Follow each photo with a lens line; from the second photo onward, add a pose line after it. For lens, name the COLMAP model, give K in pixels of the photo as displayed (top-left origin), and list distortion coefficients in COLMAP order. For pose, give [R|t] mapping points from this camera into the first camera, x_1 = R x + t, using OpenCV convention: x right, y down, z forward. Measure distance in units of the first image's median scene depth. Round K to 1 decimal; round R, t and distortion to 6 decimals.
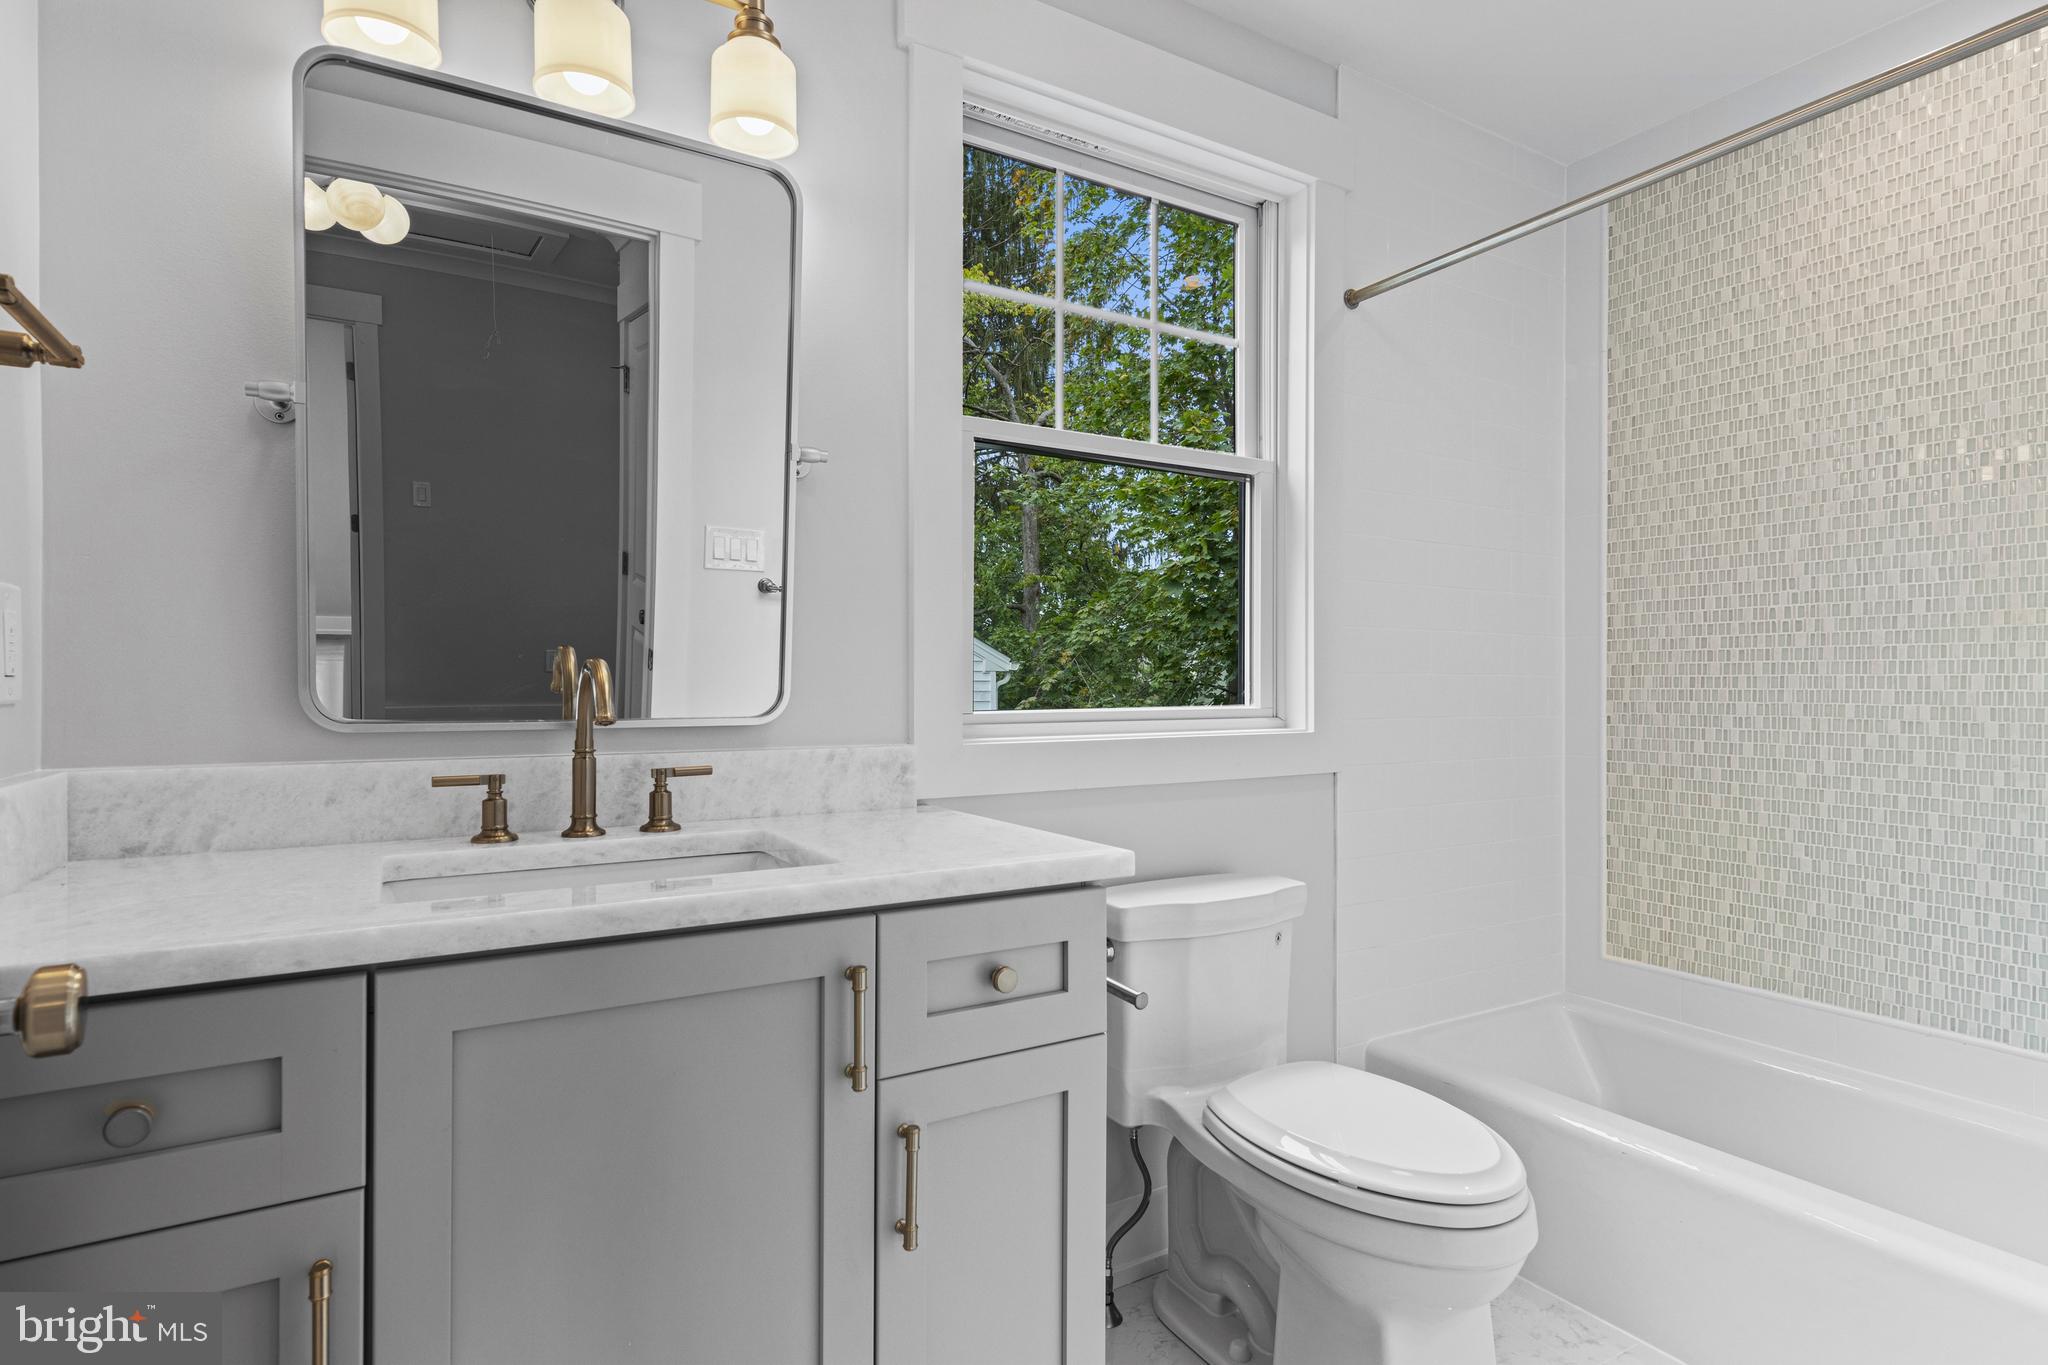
lens RADIAL K [[1046.3, 0, 1029.7], [0, 1046.3, 694.6], [0, 0, 1]] dist [0.016997, -0.006272]
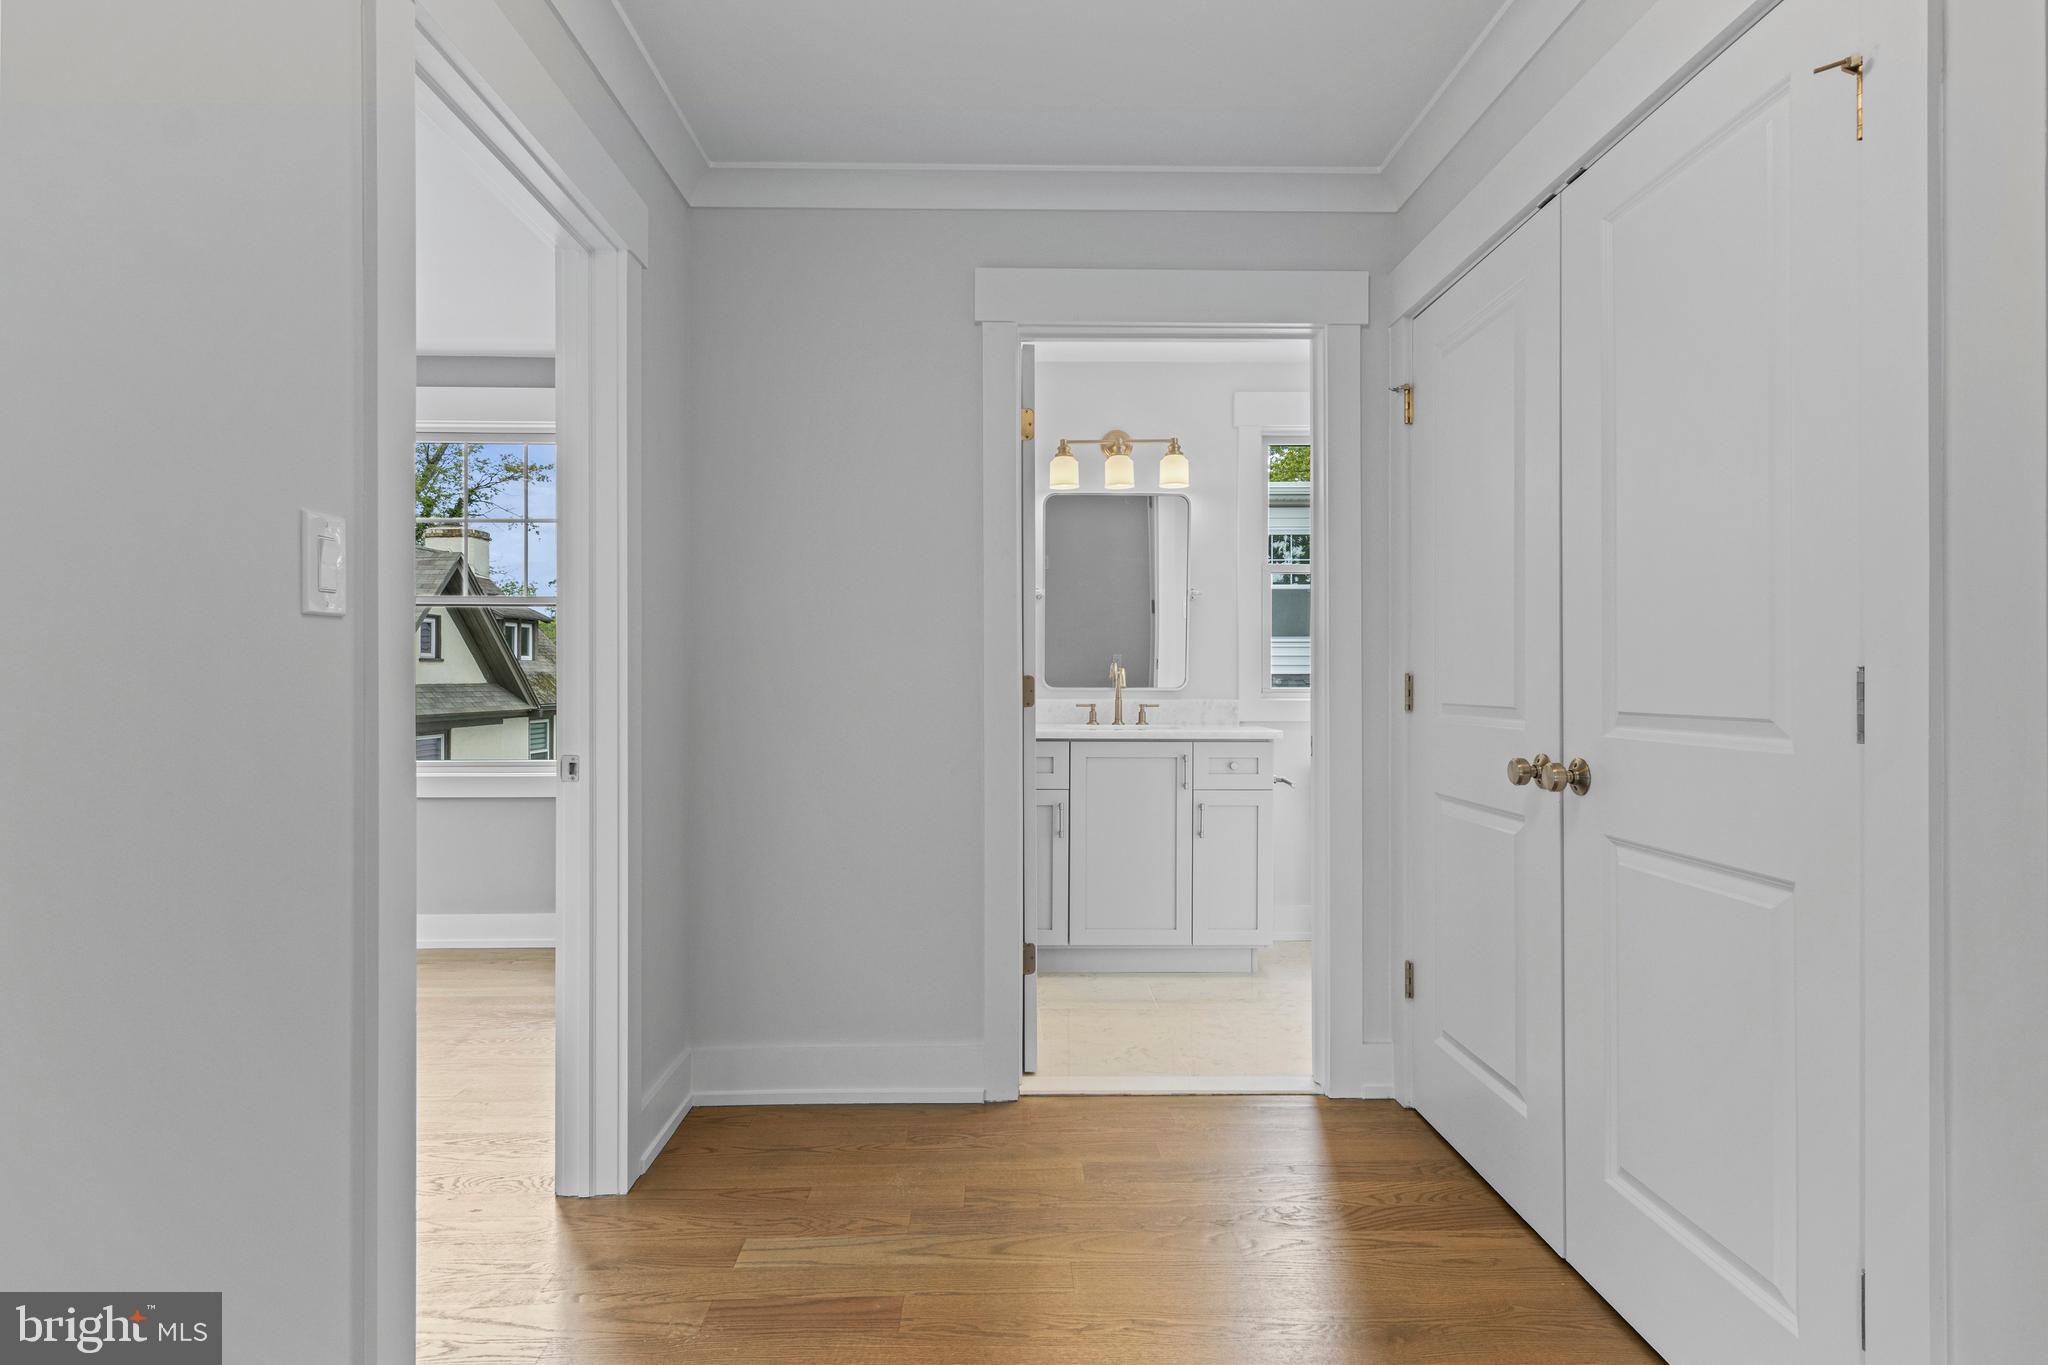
lens RADIAL K [[1046.3, 0, 1029.7], [0, 1046.3, 681.4], [0, 0, 1]] dist [0.016997, -0.006272]
pose [[0.870360, 0.002547, -0.492410, 1.024997], [-0.006013, 0.999967, -0.005455, 0.030394], [0.492379, 0.007708, 0.870346, -2.145360]]
